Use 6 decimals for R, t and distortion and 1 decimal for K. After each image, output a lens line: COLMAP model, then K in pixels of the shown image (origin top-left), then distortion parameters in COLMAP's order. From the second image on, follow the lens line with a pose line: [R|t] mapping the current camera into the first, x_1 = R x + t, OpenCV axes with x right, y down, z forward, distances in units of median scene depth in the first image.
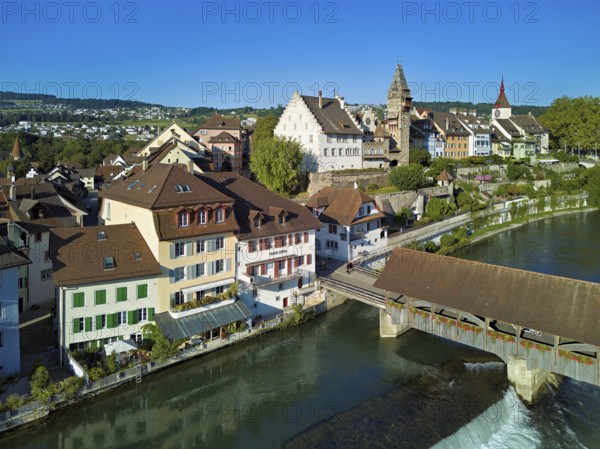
lens RADIAL K [[448.3, 0, 300.6], [0, 448.3, 153.8], [0, 0, 1]] dist [0.033458, -0.031929]
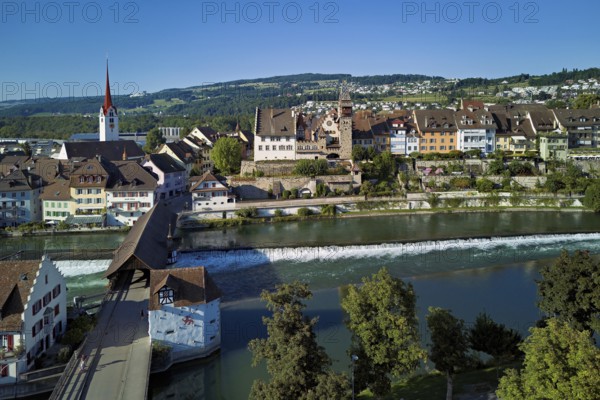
lens RADIAL K [[456.5, 0, 303.8], [0, 456.5, 159.0], [0, 0, 1]] dist [0.063133, -0.050828]
pose [[0.814006, 0.046303, -0.579008, 1.010162], [-0.003915, 0.997232, 0.074243, -0.076525], [0.580843, -0.058167, 0.811935, -0.168619]]
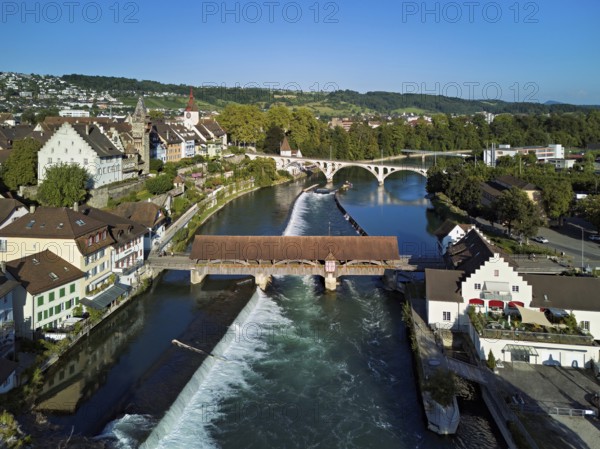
lens RADIAL K [[448.3, 0, 321.1], [0, 448.3, 128.0], [0, 0, 1]] dist [0.033458, -0.031929]
pose [[0.721818, -0.006965, 0.692048, -0.356986], [0.004565, 0.999976, 0.005303, -0.125468], [-0.692068, -0.000669, 0.721832, -0.360961]]
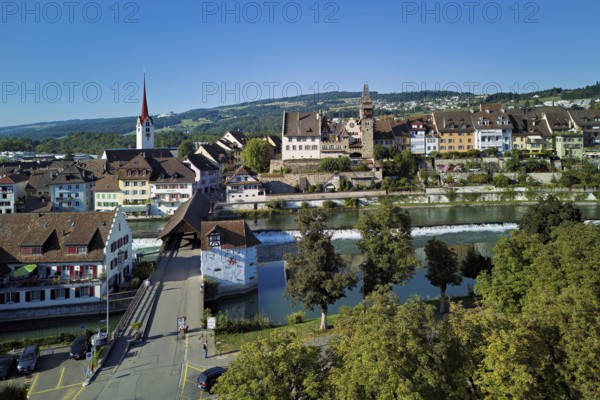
lens RADIAL K [[464.6, 0, 307.7], [0, 464.6, 156.7], [0, 0, 1]] dist [0.065798, -0.049422]
pose [[0.785234, 0.012719, -0.619069, 1.093662], [0.005207, 0.999618, 0.027141, -0.015632], [0.619177, -0.024536, 0.784868, -0.274259]]
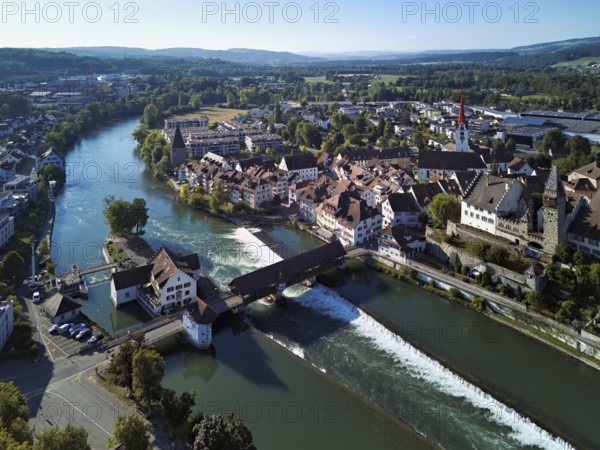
lens RADIAL K [[450.4, 0, 290.2], [0, 450.4, 87.7], [0, 0, 1]] dist [0.035289, -0.014518]
pose [[-0.165508, 0.063813, -0.984142, 1.647419], [-0.008271, 0.997779, 0.066089, -0.525956], [0.986174, 0.019078, -0.164613, 0.589423]]
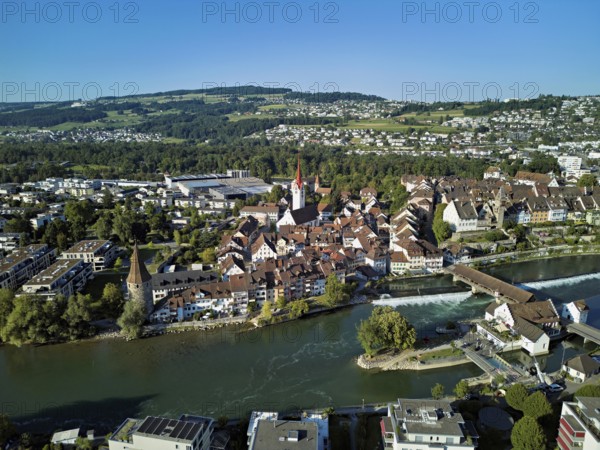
lens RADIAL K [[413.3, 0, 297.0], [0, 413.3, 239.2], [0, 0, 1]] dist [0.040721, -0.028253]
pose [[0.891596, 0.119413, -0.436802, 0.276910], [-0.007282, 0.968260, 0.249839, -0.532664], [0.452772, -0.219575, 0.864167, -1.662600]]
